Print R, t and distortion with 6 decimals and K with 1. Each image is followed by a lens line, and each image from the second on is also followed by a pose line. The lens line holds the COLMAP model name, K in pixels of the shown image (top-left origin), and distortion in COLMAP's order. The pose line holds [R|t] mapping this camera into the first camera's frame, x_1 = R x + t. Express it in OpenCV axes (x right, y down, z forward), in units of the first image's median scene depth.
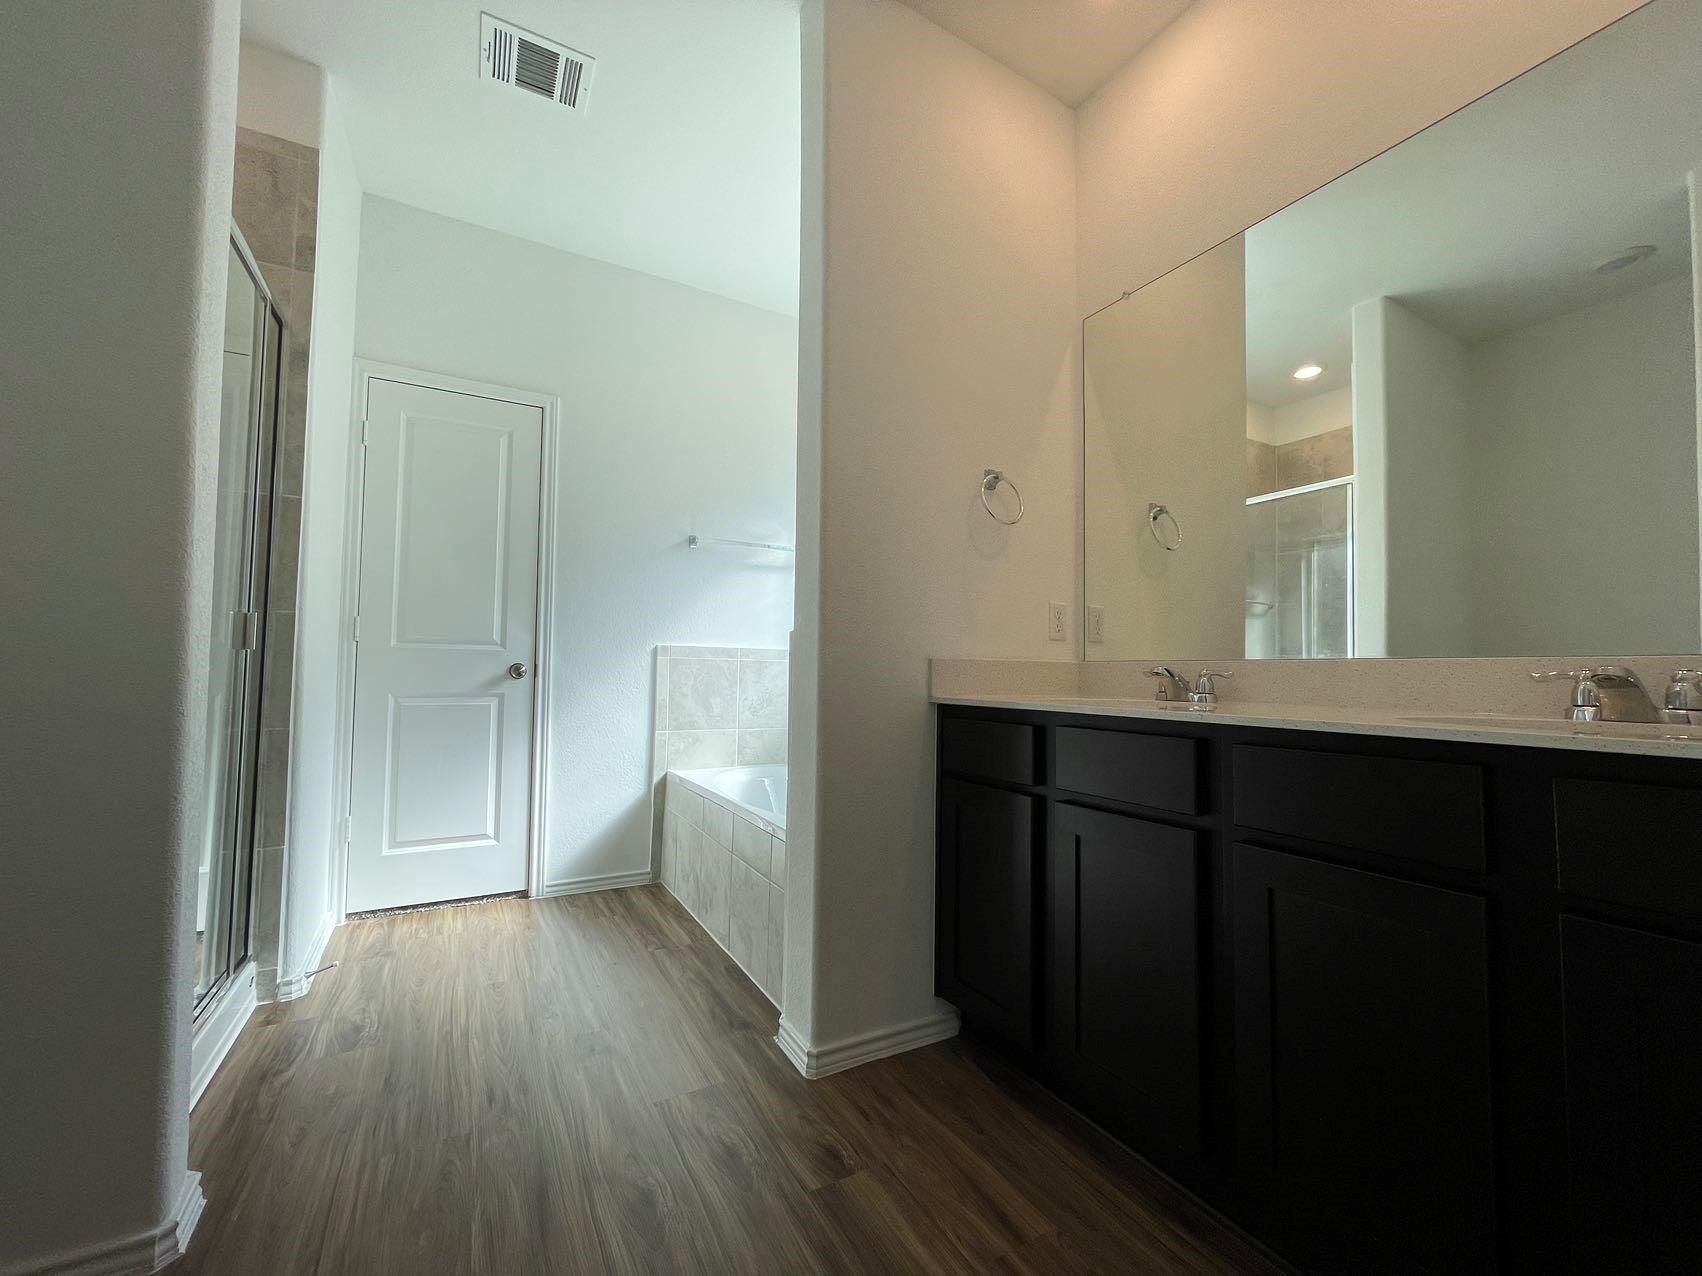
lens RADIAL K [[680.5, 0, 851.0], [0, 680.5, 638.0], [0, 0, 1]] dist [-0.003079, -0.000376]
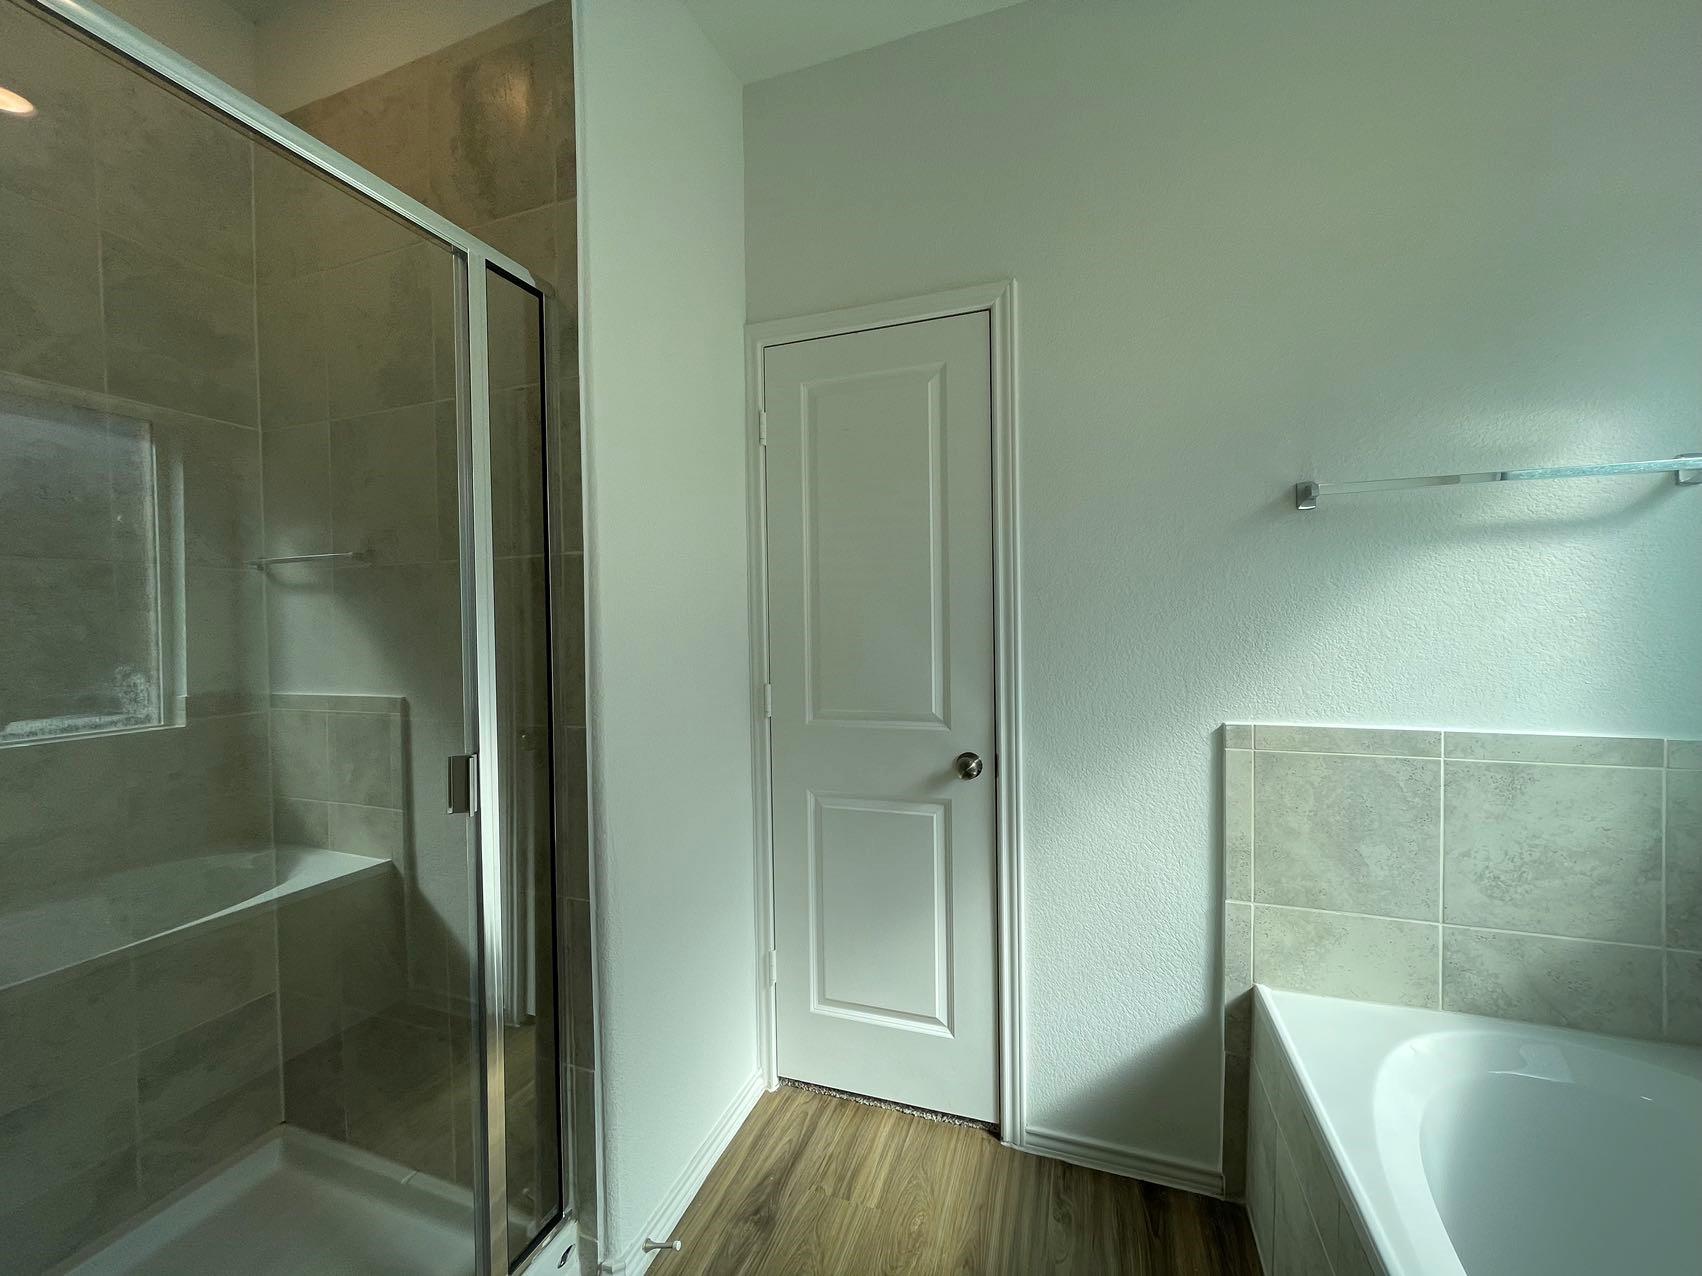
lens RADIAL K [[680.5, 0, 851.0], [0, 680.5, 638.0], [0, 0, 1]] dist [-0.003079, -0.000376]
pose [[0.654756, -0.005792, -0.755818, -0.095855], [0.059939, 0.997219, 0.044283, -0.092056], [0.753460, -0.074298, 0.653282, 0.506474]]
